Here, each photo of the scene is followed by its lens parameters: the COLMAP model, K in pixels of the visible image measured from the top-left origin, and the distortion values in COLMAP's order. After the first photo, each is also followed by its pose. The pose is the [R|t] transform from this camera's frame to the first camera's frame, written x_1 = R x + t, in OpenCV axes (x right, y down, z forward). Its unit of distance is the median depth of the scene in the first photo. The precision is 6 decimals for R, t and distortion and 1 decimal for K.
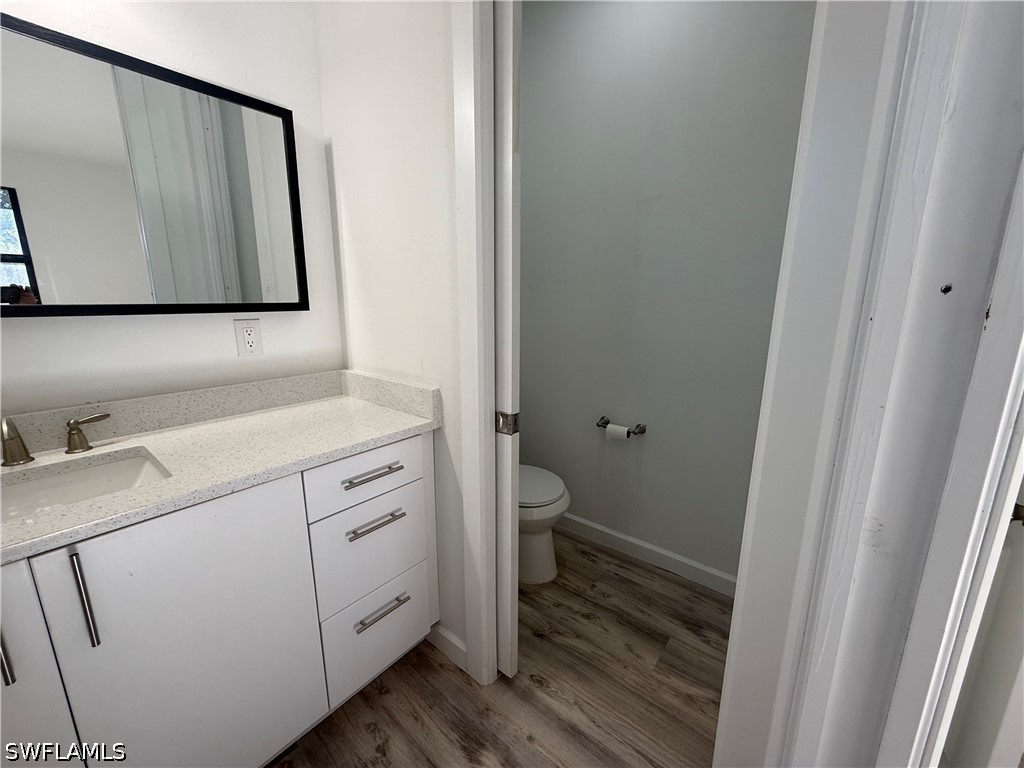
lens RADIAL K [[411.0, 0, 516.5], [0, 411.0, 384.5], [0, 0, 1]] dist [-0.002397, -0.000359]
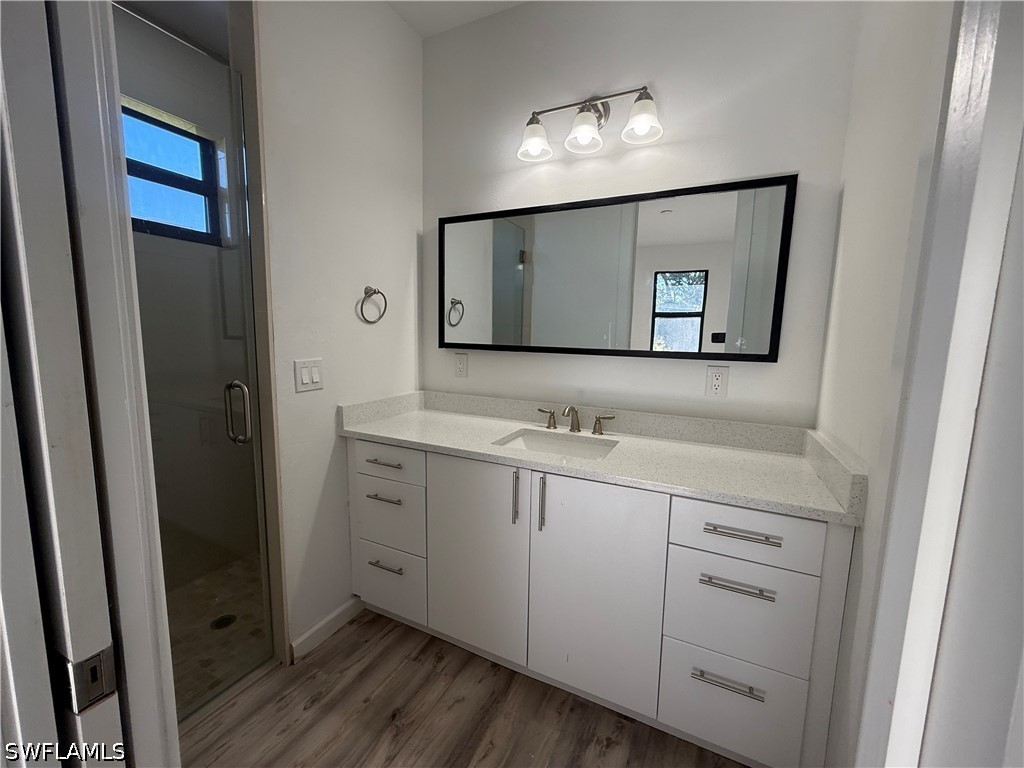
lens RADIAL K [[411.0, 0, 510.1], [0, 411.0, 385.7], [0, 0, 1]] dist [-0.002397, -0.000359]
pose [[0.209312, 0.119552, -0.970513, 0.413420], [-0.223571, 0.972060, 0.071525, -0.062015], [0.951948, 0.202007, 0.230192, 0.191951]]
